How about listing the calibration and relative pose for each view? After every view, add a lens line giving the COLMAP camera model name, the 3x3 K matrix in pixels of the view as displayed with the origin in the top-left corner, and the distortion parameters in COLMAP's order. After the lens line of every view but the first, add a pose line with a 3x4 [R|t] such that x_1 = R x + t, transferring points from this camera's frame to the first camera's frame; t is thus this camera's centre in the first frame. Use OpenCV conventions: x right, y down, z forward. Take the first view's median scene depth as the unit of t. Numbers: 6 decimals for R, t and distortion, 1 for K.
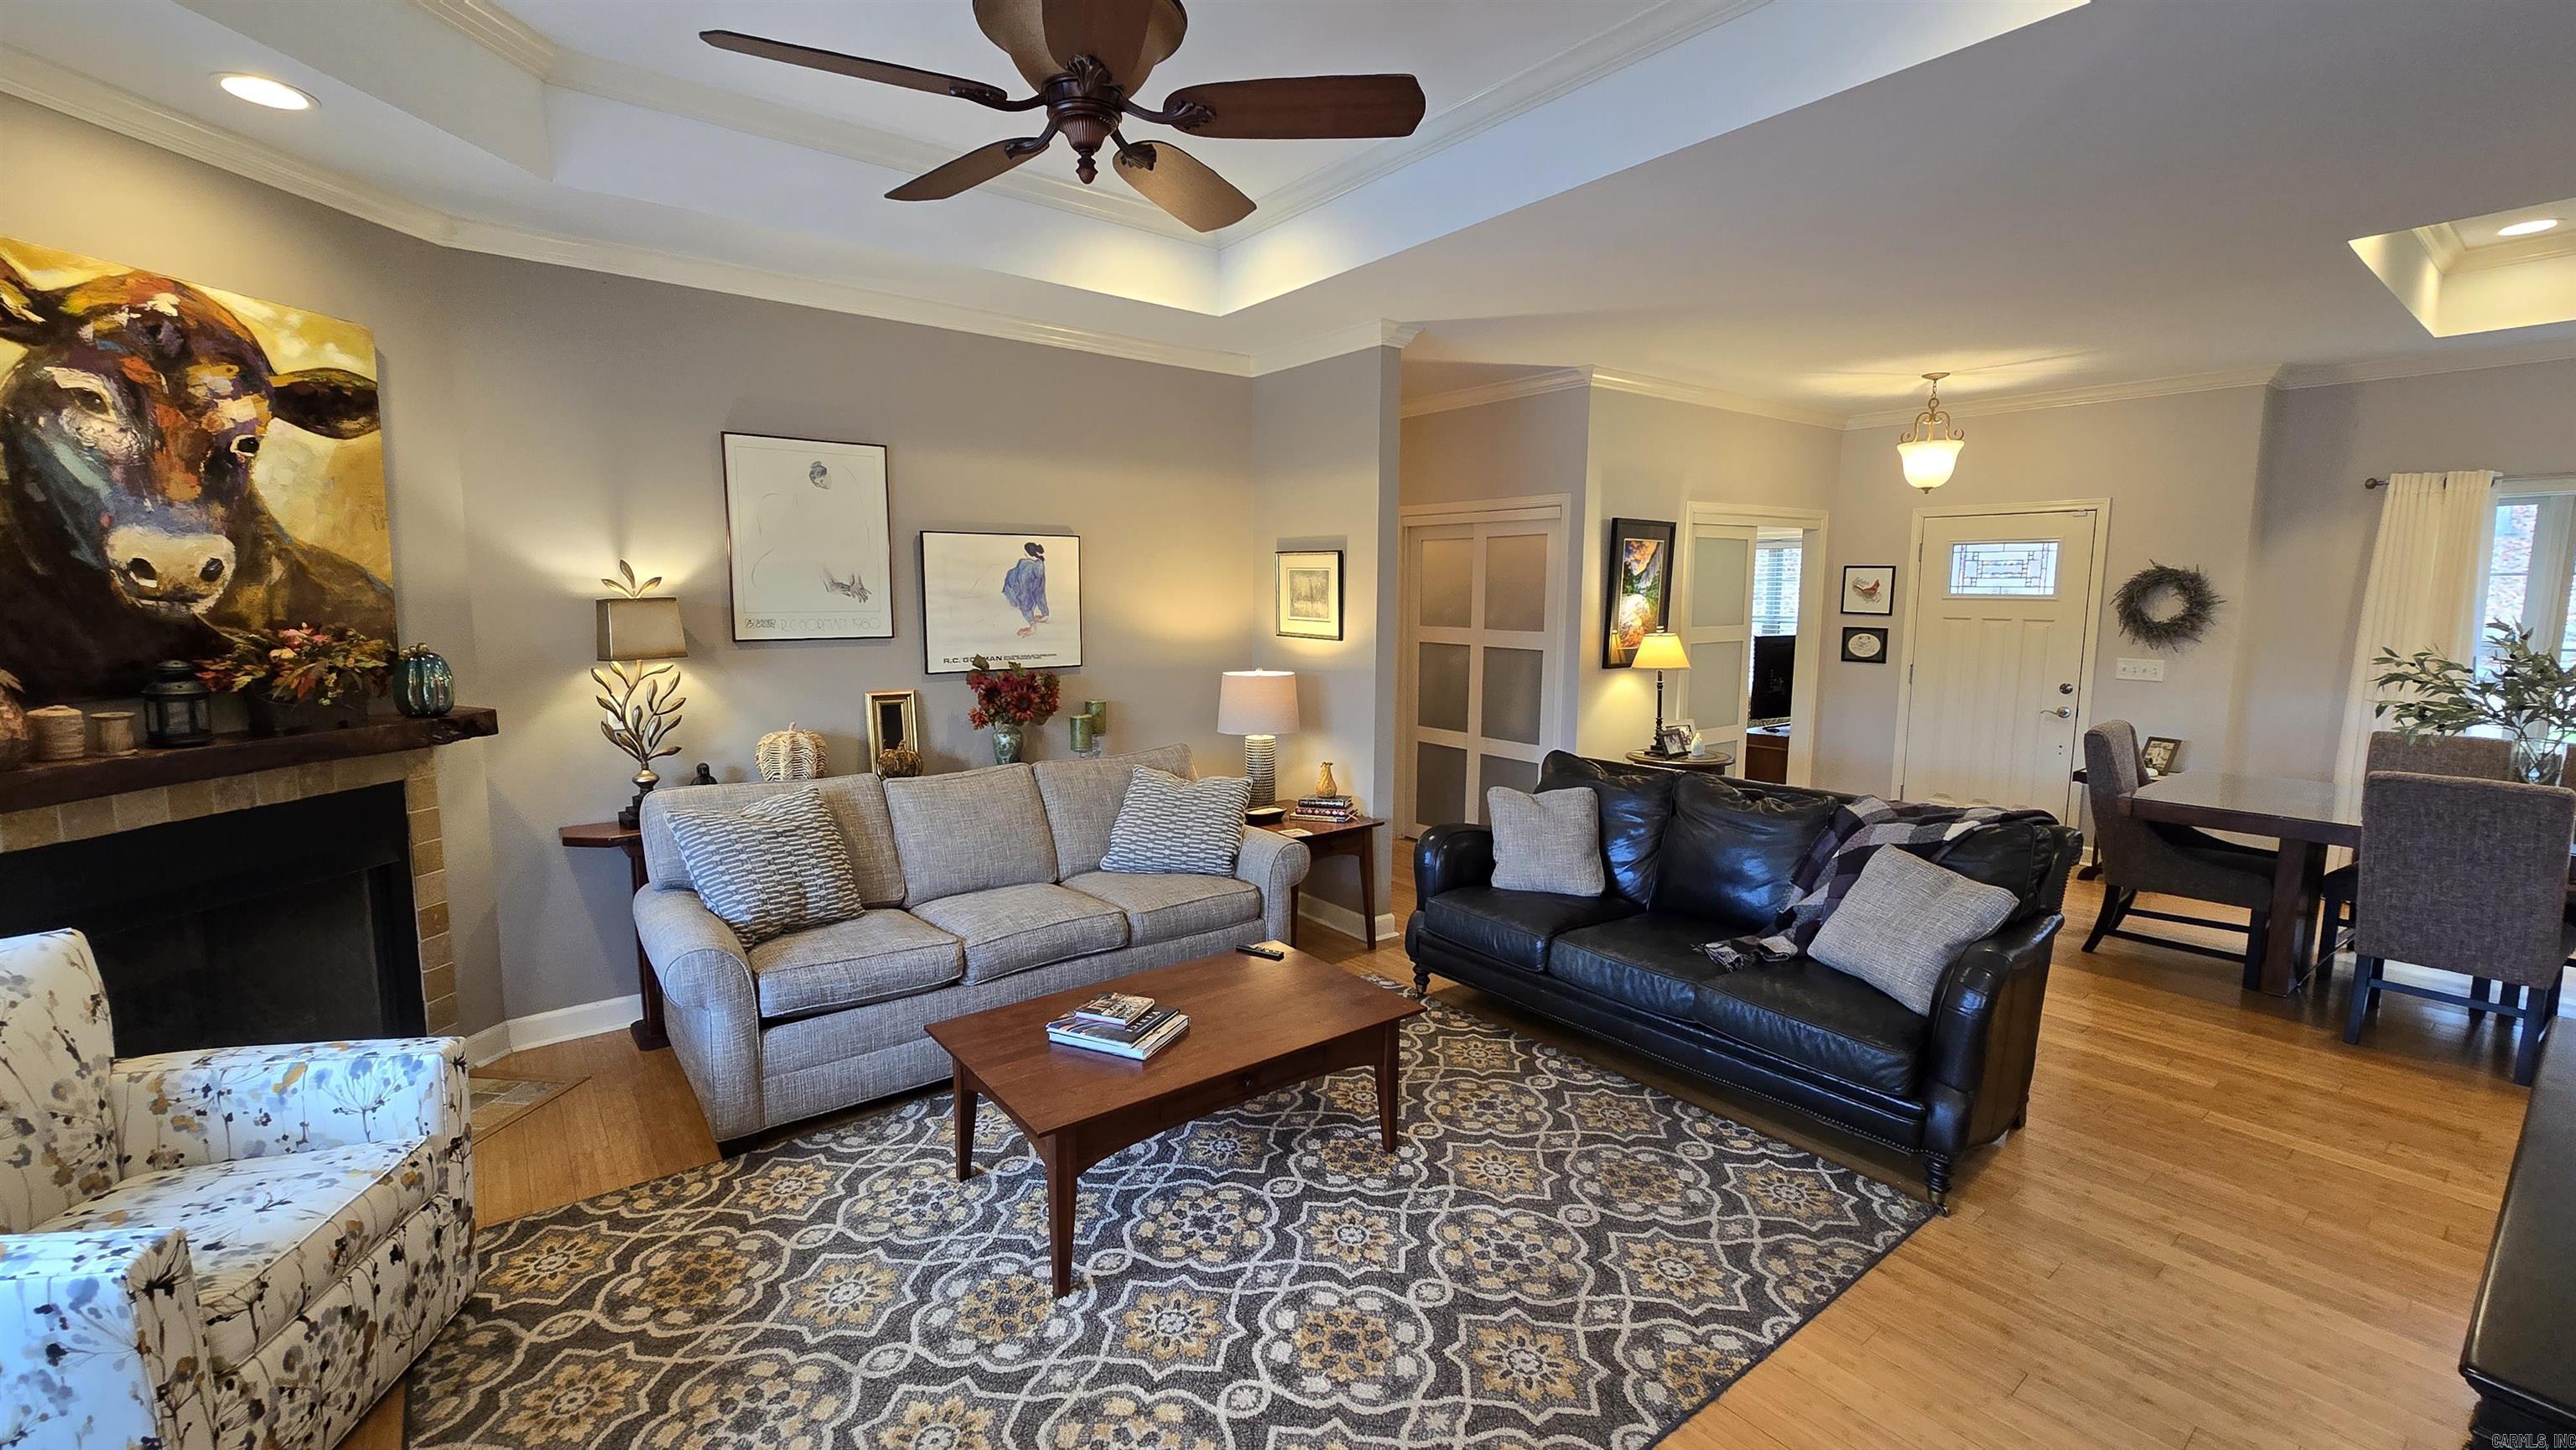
lens RADIAL K [[1050.8, 0, 1285.8], [0, 1050.8, 716.7], [0, 0, 1]] dist [-0.005549, 0.000725]
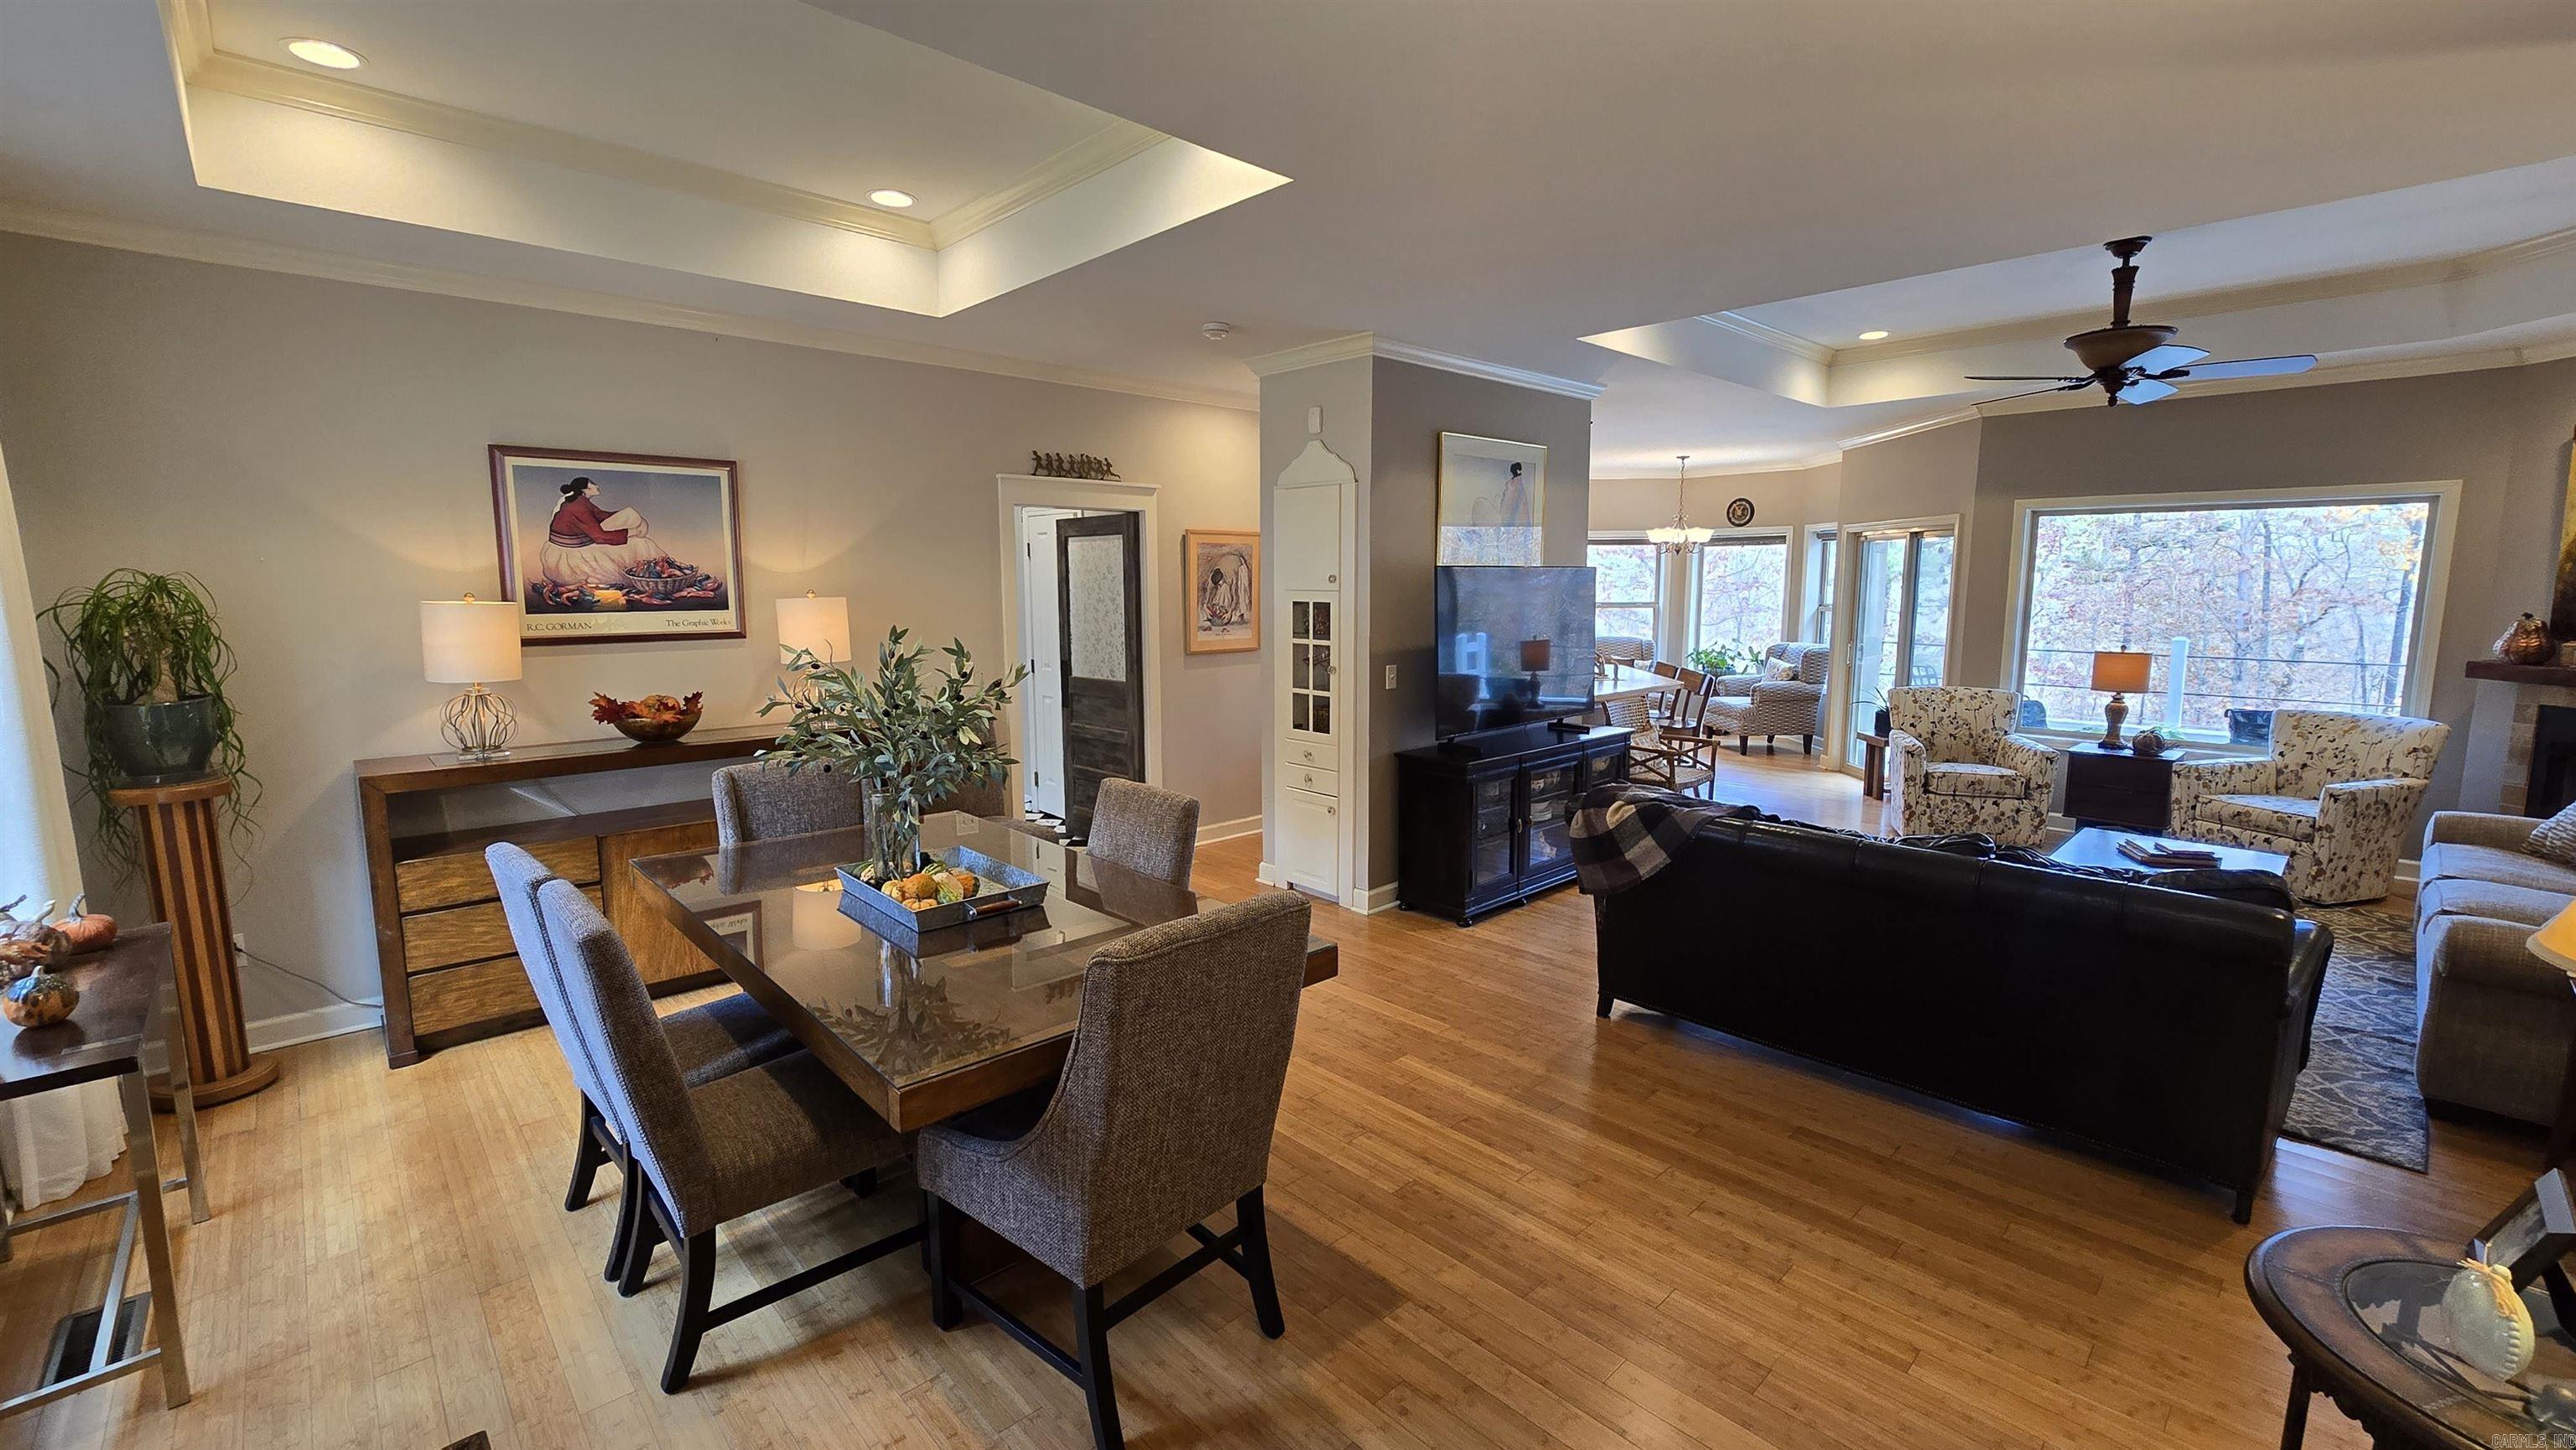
lens RADIAL K [[1050.8, 0, 1289.6], [0, 1050.8, 717.9], [0, 0, 1]] dist [-0.005549, 0.000725]
pose [[-0.994745, 0.012013, -0.101676, 1.101898], [-0.013835, 0.968212, 0.249750, -0.239845], [0.101444, 0.249844, -0.962958, 1.915634]]
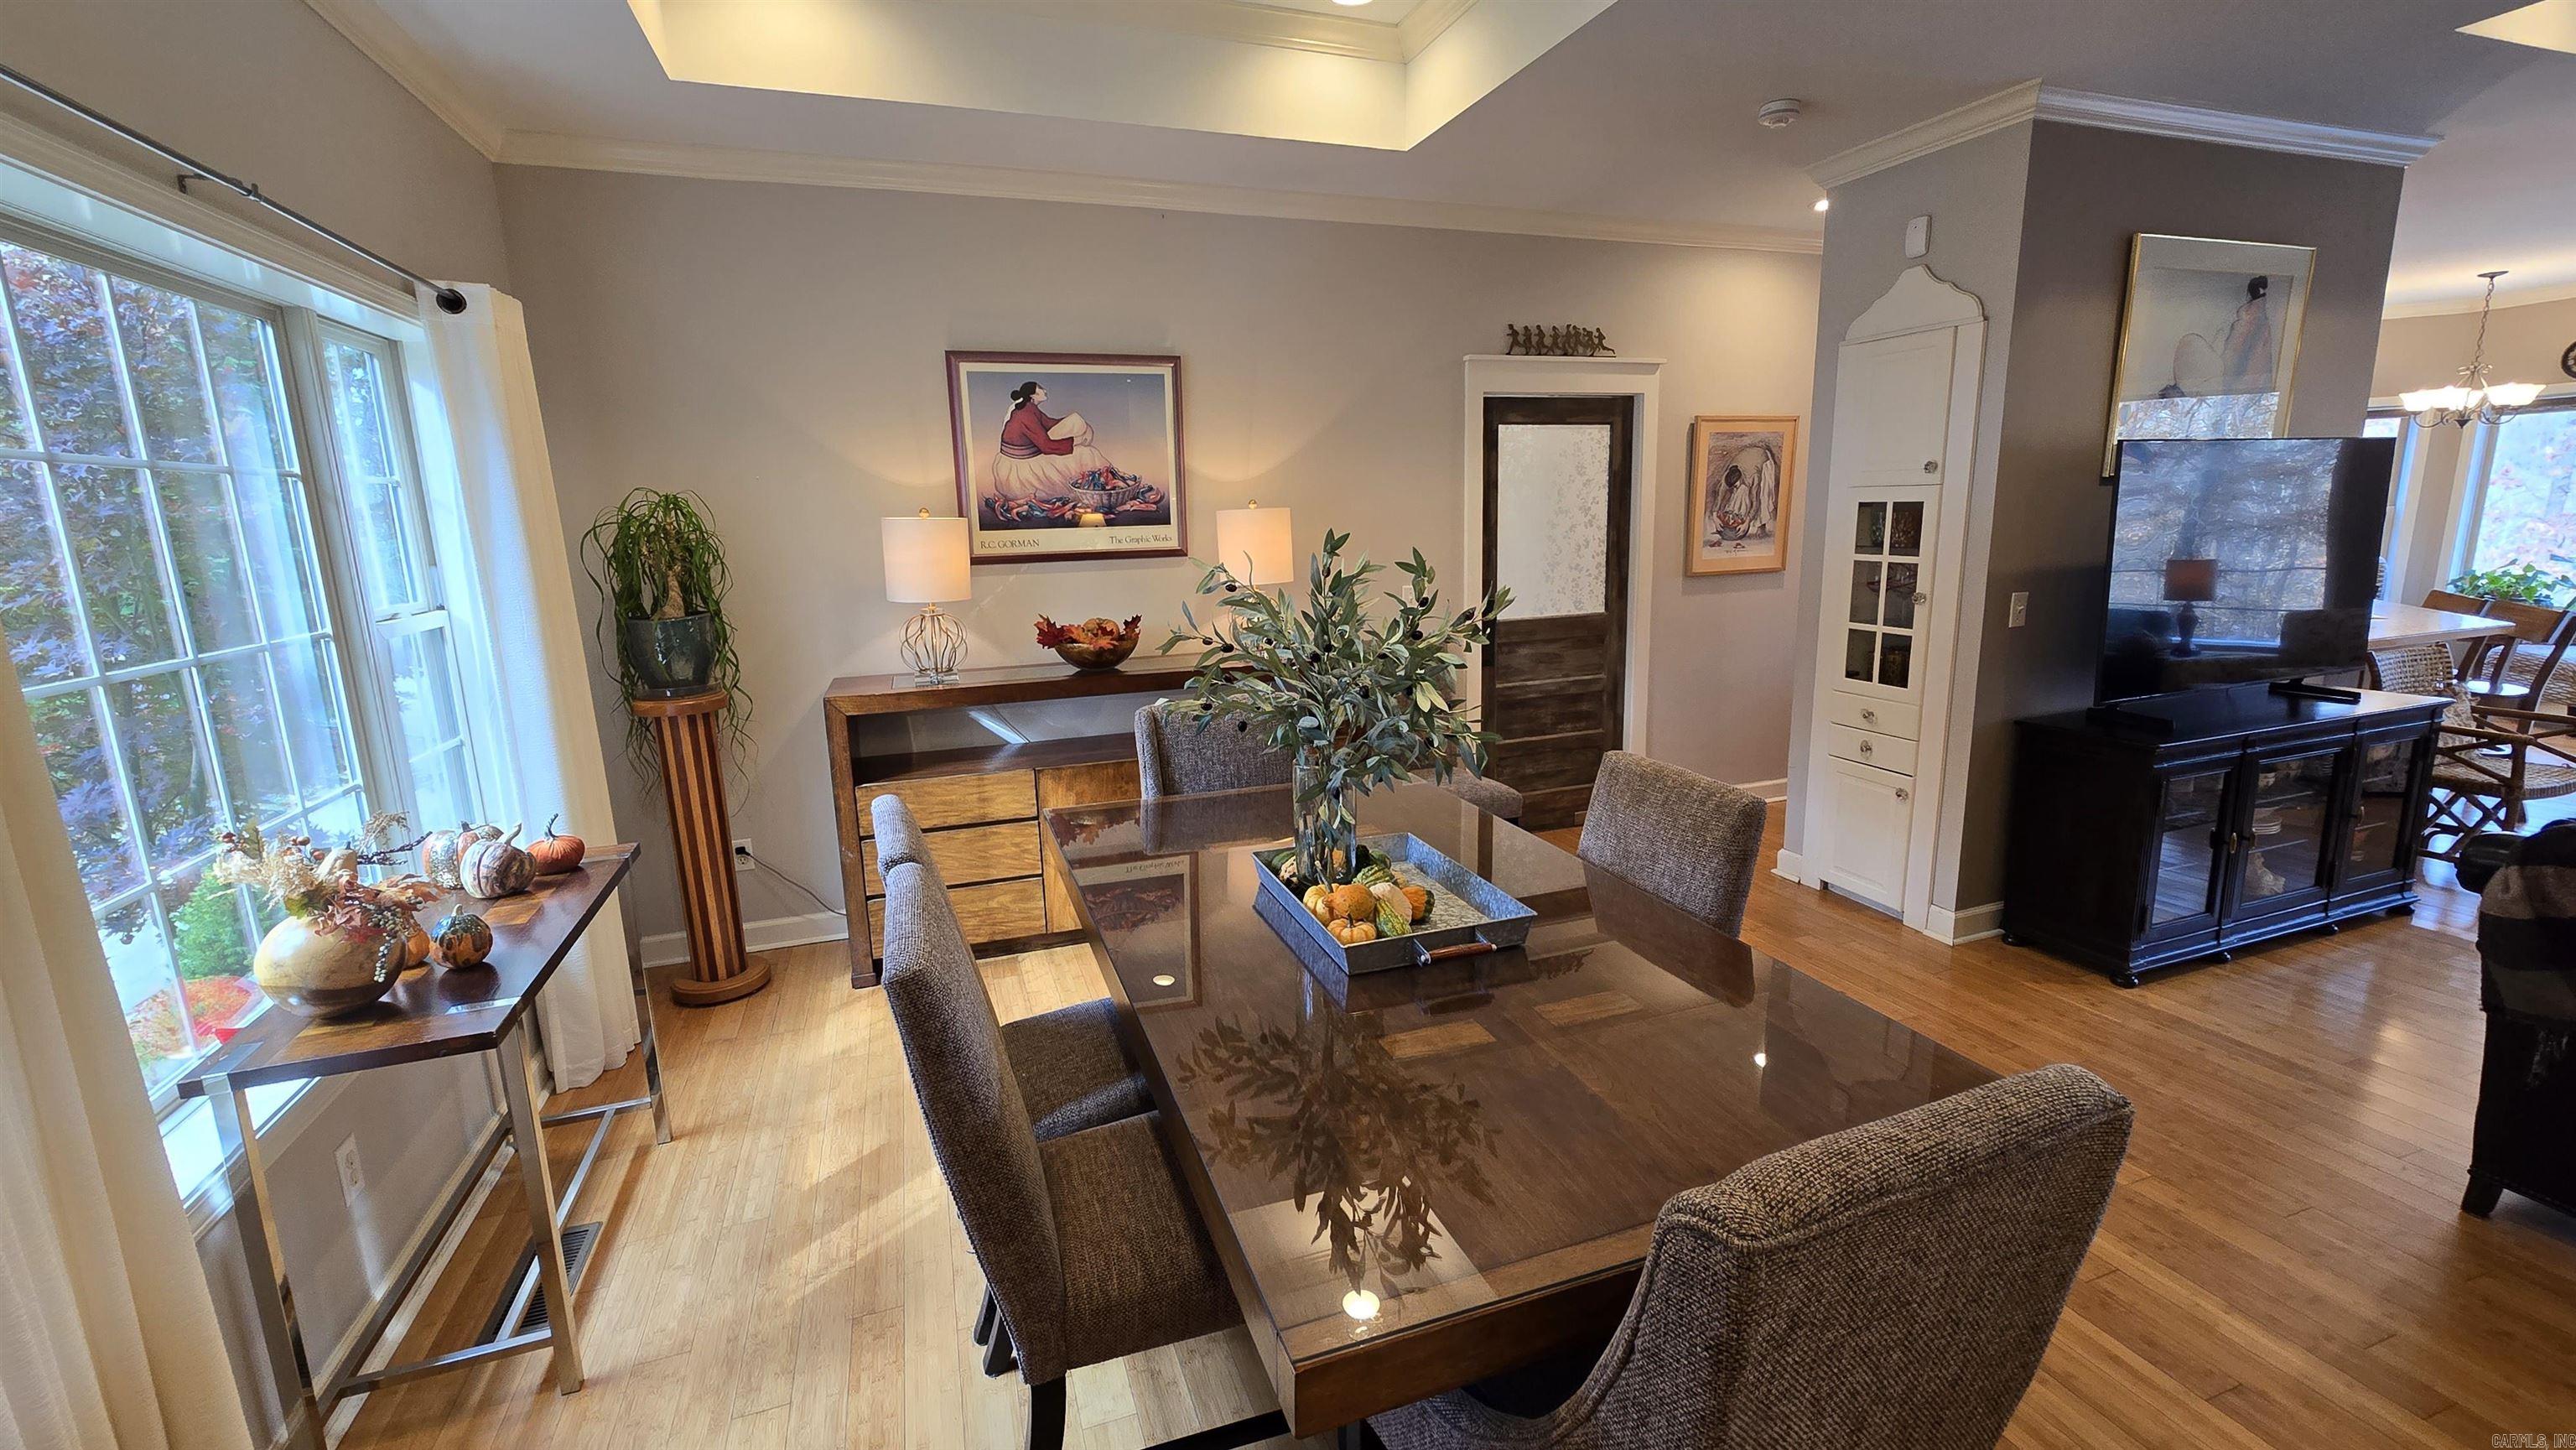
lens RADIAL K [[1050.8, 0, 1288.2], [0, 1050.8, 713.7], [0, 0, 1]] dist [-0.005549, 0.000725]
pose [[-0.950849, -0.037241, 0.307408, 1.164654], [0.061600, 0.950152, 0.305641, -0.184249], [-0.303467, 0.309555, -0.901157, 1.642336]]
